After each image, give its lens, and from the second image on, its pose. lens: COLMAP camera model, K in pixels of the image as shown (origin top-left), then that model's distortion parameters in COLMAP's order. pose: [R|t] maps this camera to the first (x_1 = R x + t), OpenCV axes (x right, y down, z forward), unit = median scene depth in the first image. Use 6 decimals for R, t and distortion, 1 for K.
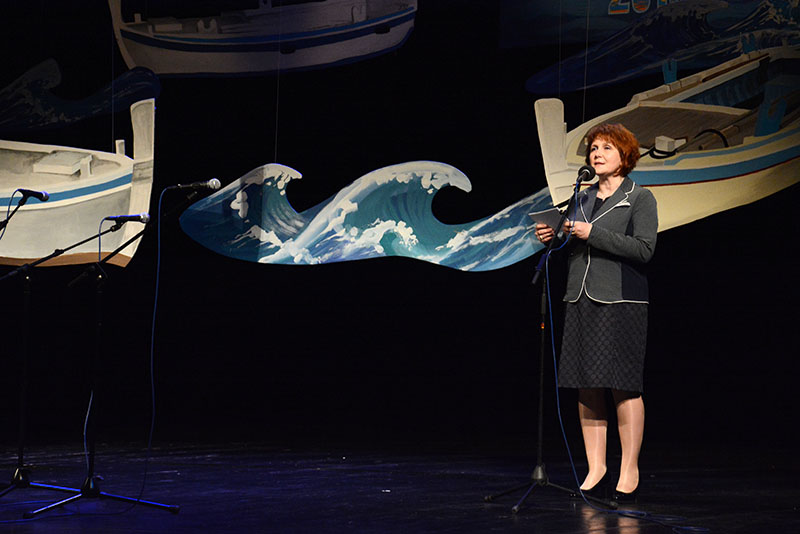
lens RADIAL K [[2142.6, 0, 399.9], [0, 2142.6, 271.9], [0, 0, 1]] dist [0.653921, 2.071213]
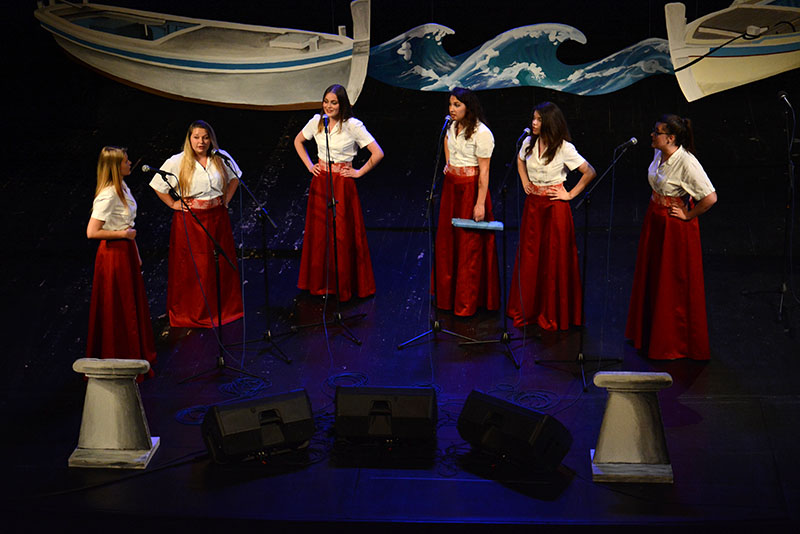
lens RADIAL K [[2142.6, 0, 399.9], [0, 2142.6, 271.9], [0, 0, 1]] dist [0.653921, 2.071213]
pose [[0.909863, -0.173187, 0.377035, -0.665693], [0.021412, 0.927107, 0.374186, -0.447017], [-0.414356, -0.332385, 0.847248, -0.275764]]
